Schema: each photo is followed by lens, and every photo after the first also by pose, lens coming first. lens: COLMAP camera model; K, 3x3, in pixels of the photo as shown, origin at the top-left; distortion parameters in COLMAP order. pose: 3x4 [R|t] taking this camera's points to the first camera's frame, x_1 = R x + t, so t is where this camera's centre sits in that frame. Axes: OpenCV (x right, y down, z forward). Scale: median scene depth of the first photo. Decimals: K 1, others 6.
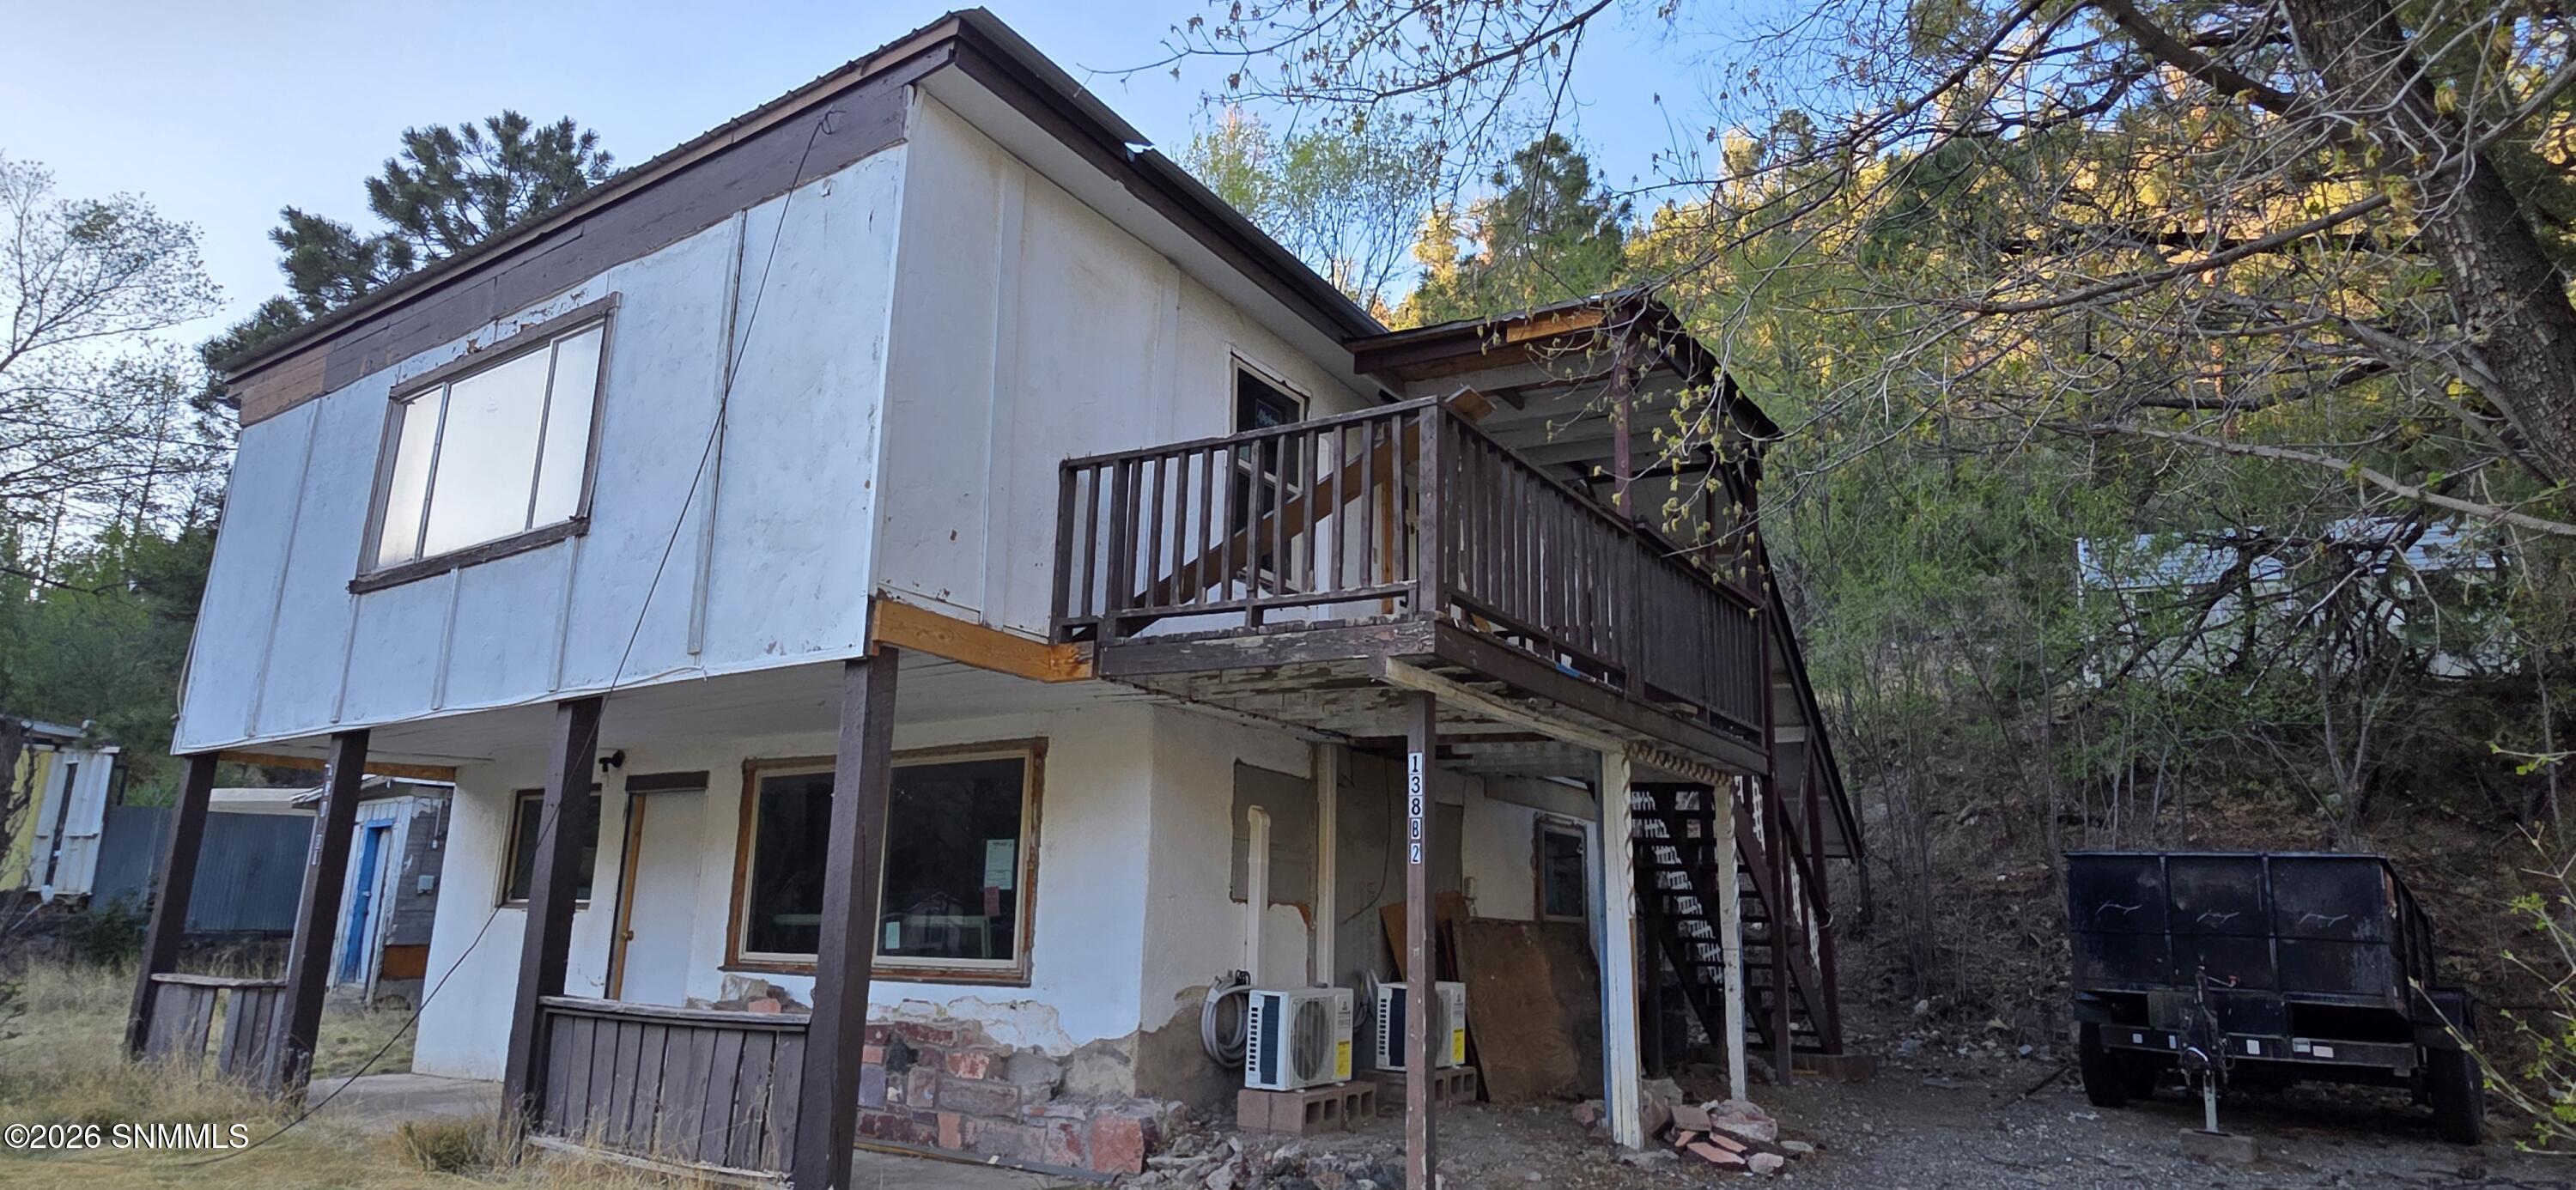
lens RADIAL K [[1393.1, 0, 1286.5], [0, 1393.1, 604.9], [0, 0, 1]] dist [-0.002607, -0.001254]
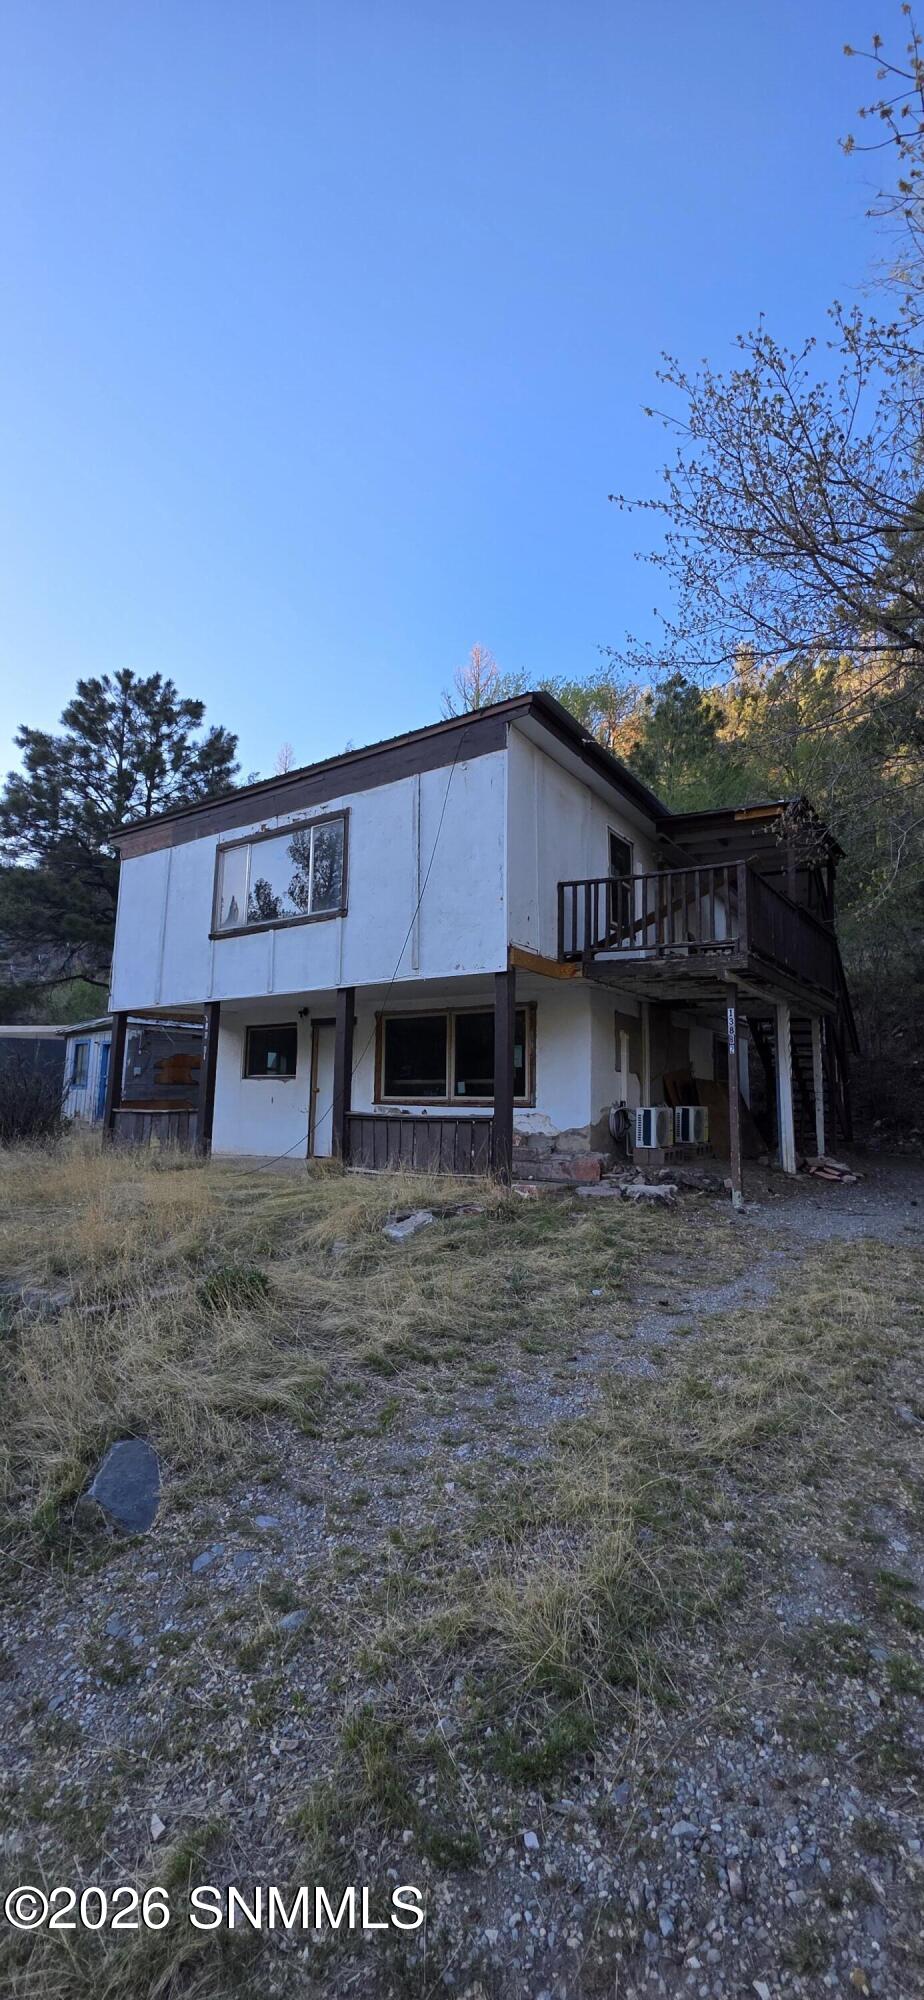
lens RADIAL K [[772.4, 0, 472.7], [0, 772.4, 992.7], [0, 0, 1]] dist [0.003464, -0.000079]
pose [[0.999905, -0.009087, -0.010410, -0.269197], [0.010036, 0.995418, 0.095086, -0.041815], [0.009498, -0.095182, 0.995415, -0.269894]]
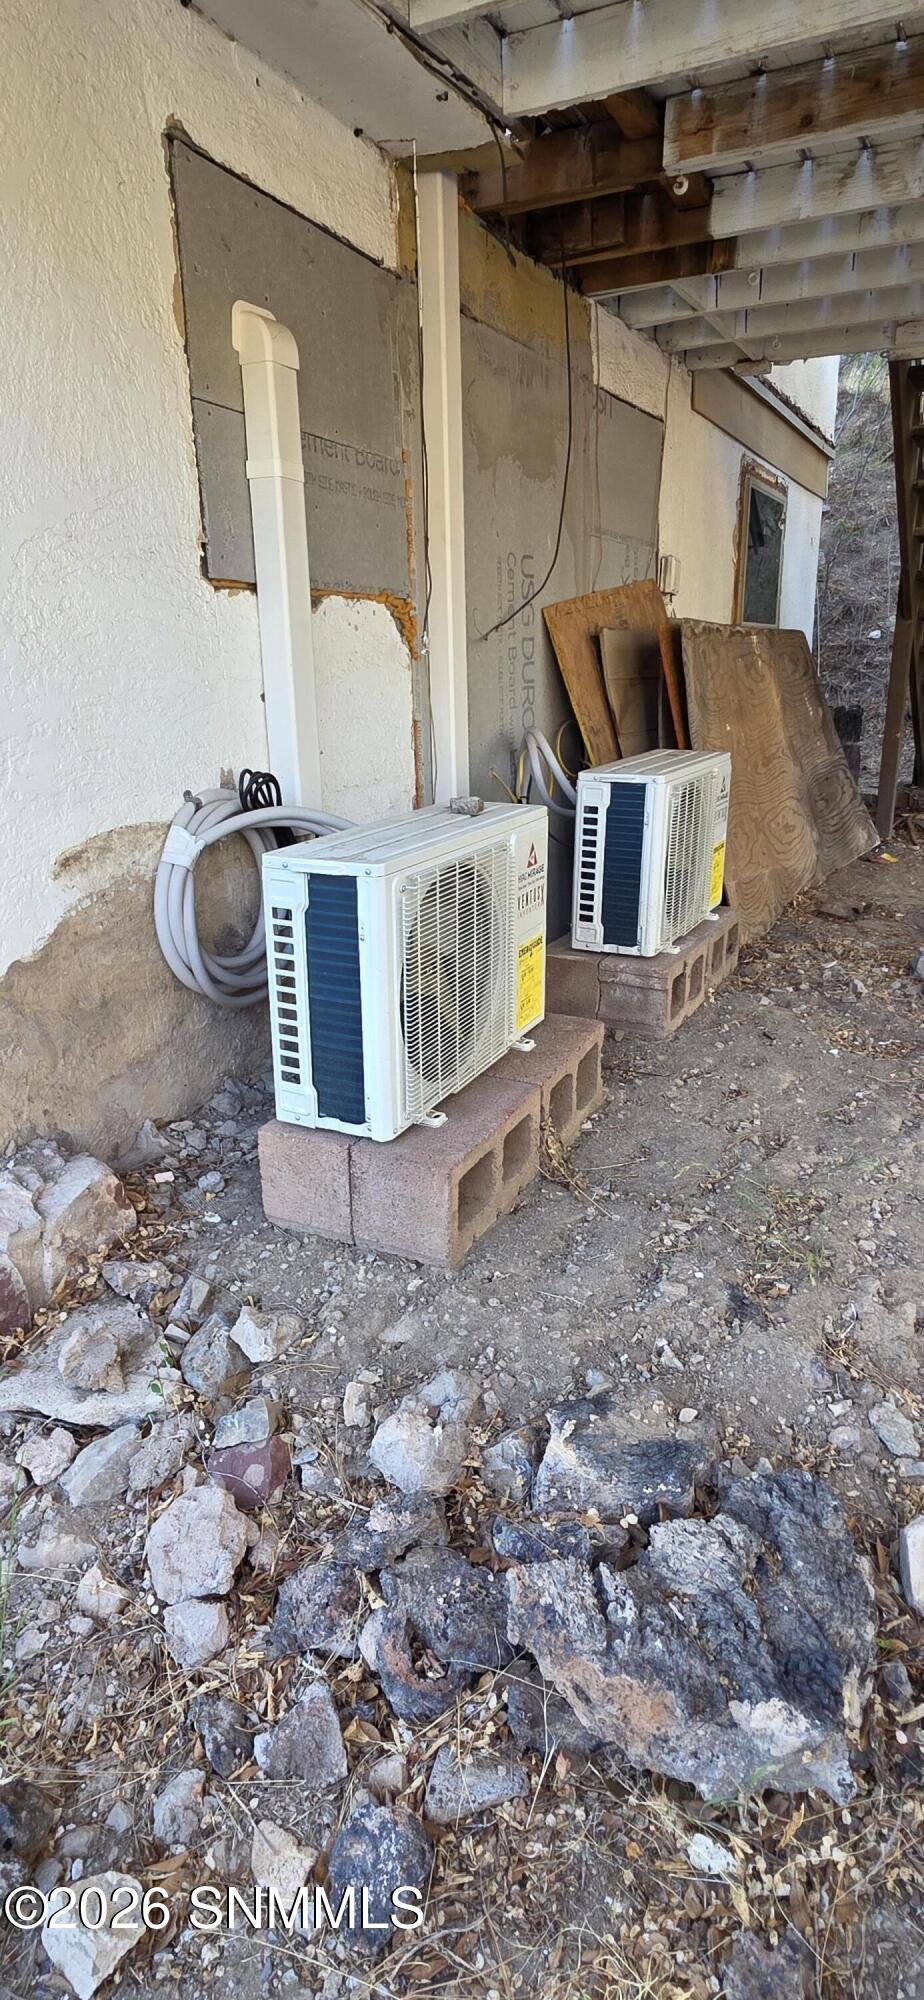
lens RADIAL K [[1034.4, 0, 455.7], [0, 1034.4, 997.1], [0, 0, 1]] dist [-0.006273, -0.000210]
pose [[0.995268, -0.068062, 0.069345, -0.000803], [0.022361, 0.854960, 0.518211, 0.170700], [-0.094558, -0.514208, 0.852437, 0.725680]]
